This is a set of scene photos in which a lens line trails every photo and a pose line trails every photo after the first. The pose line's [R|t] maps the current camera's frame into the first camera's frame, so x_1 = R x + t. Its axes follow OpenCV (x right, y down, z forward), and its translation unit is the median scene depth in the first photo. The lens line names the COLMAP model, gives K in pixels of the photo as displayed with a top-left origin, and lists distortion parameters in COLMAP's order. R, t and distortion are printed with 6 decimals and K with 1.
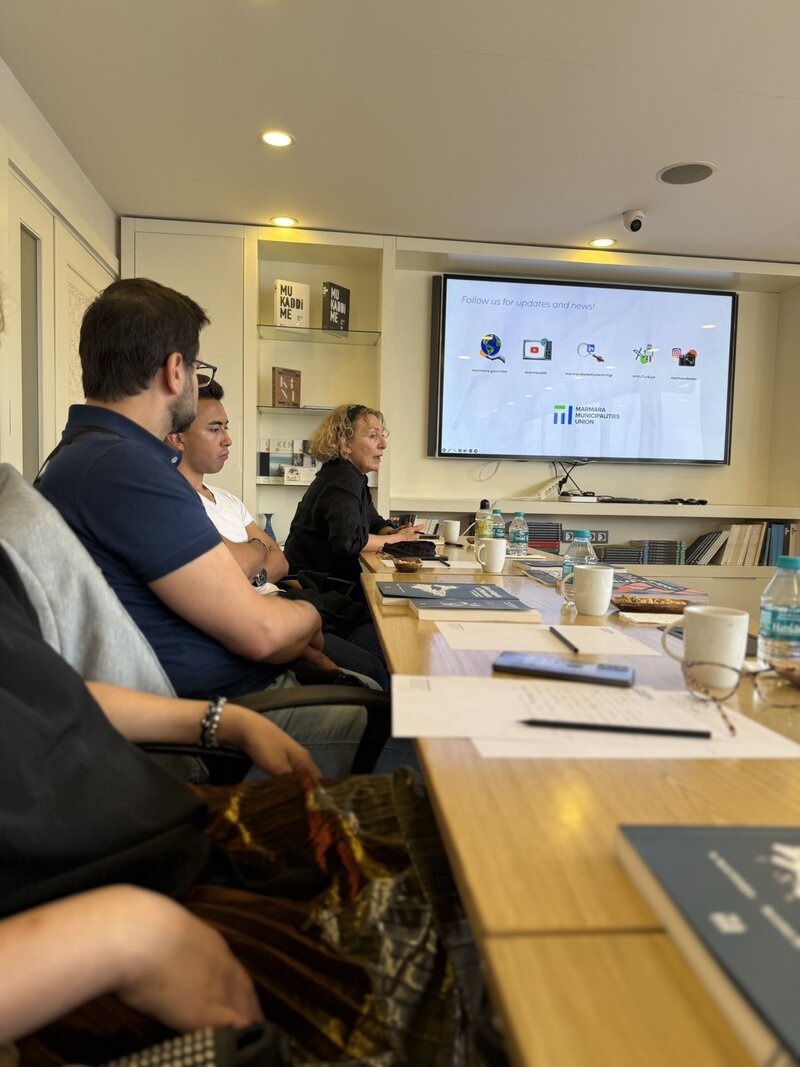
lens RADIAL K [[754.1, 0, 397.7], [0, 754.1, 528.2], [0, 0, 1]] dist [0.056982, -0.000102]
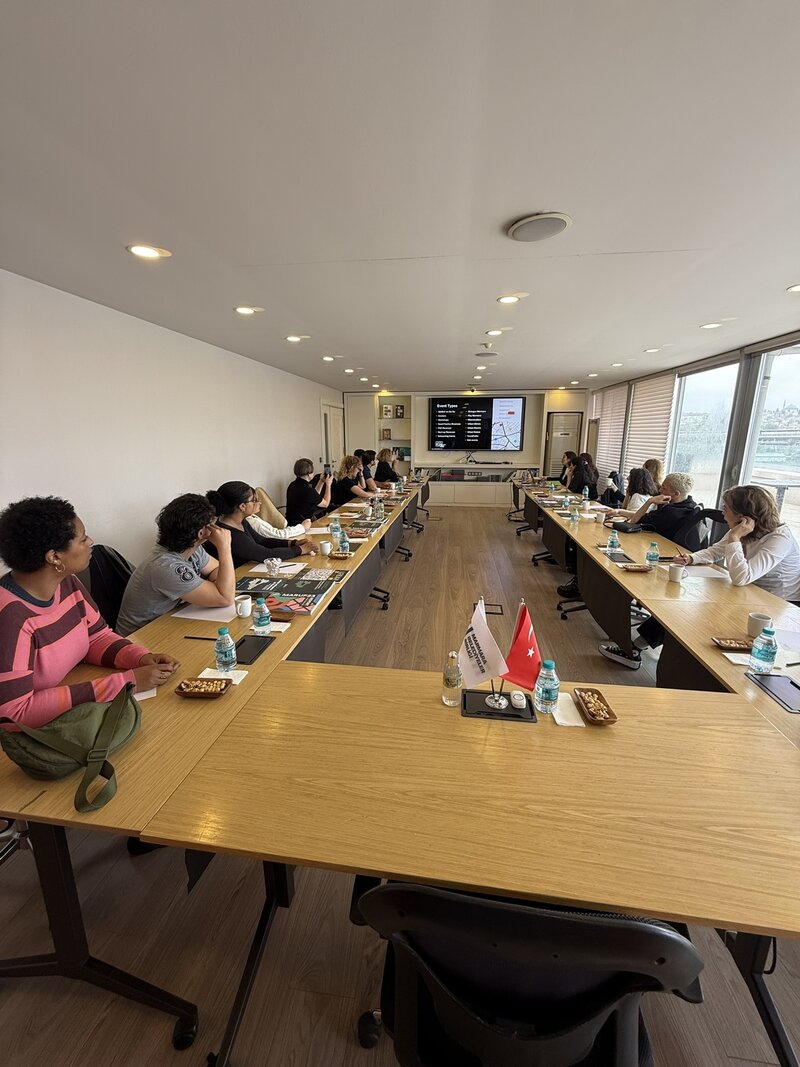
lens RADIAL K [[430.1, 0, 397.0], [0, 430.1, 528.8], [0, 0, 1]] dist [0.000856, 0.000546]
pose [[0.966302, 0.024270, -0.256264, 0.454208], [0.014815, 0.988651, 0.149496, -0.043030], [0.256984, -0.148255, 0.954976, -1.069872]]
